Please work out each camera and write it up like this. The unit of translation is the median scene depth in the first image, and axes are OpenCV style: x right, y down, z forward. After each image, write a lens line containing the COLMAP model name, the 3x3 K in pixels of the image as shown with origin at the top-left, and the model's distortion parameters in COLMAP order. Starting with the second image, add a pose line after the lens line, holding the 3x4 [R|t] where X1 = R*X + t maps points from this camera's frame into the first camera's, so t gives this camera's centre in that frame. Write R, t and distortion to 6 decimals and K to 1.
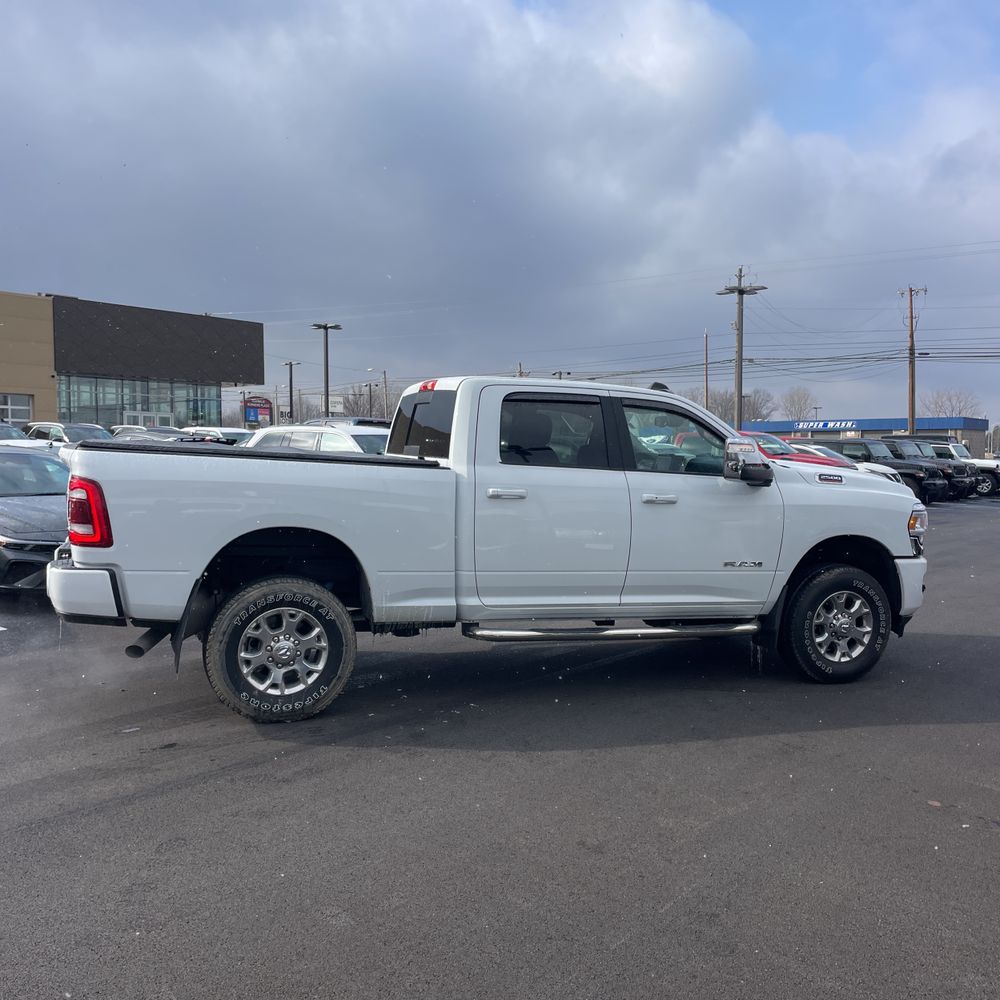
lens RADIAL K [[1017.9, 0, 502.4], [0, 1017.9, 510.6], [0, 0, 1]] dist [0.046340, 0.000000]
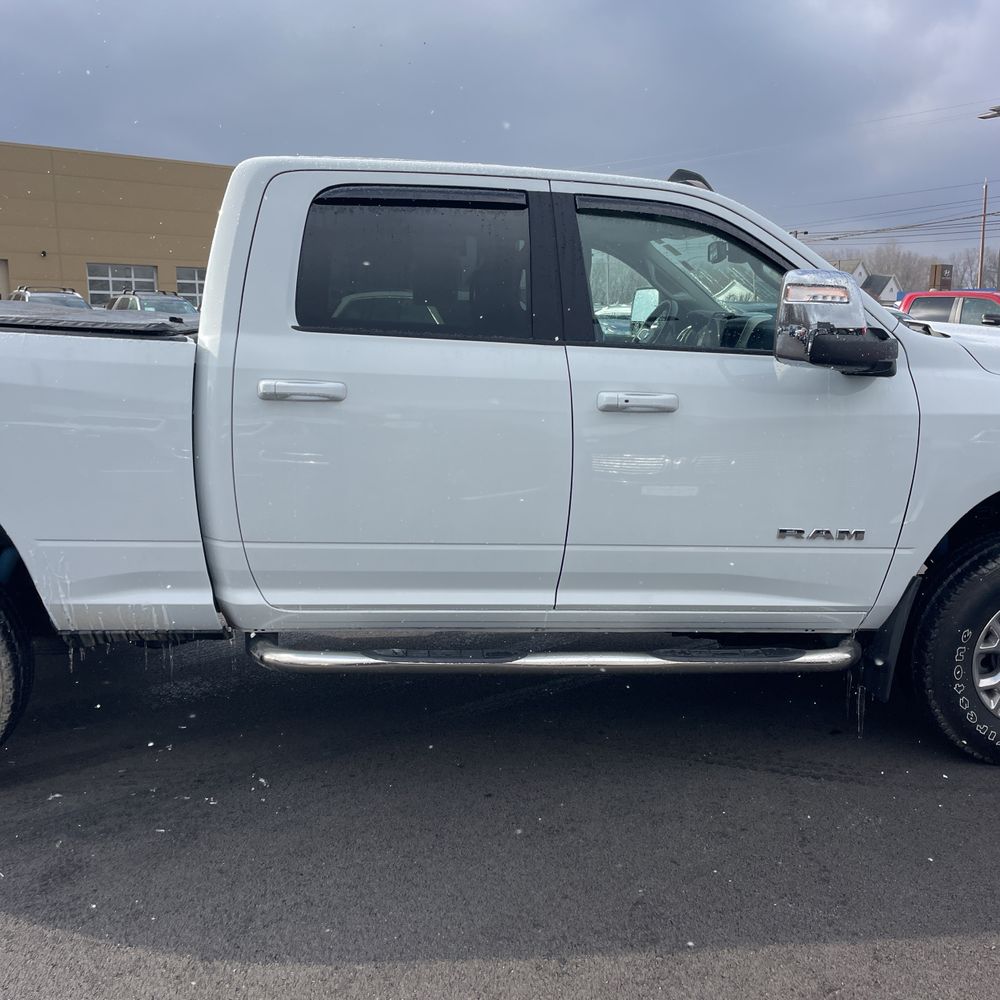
lens RADIAL K [[1017.9, 0, 484.8], [0, 1017.9, 520.8], [0, 0, 1]] dist [0.046340, 0.000000]
pose [[0.971170, 0.039564, -0.235084, 0.198529], [-0.009136, 0.991584, 0.129139, -0.017550], [0.238215, -0.123269, 0.963358, 0.493530]]
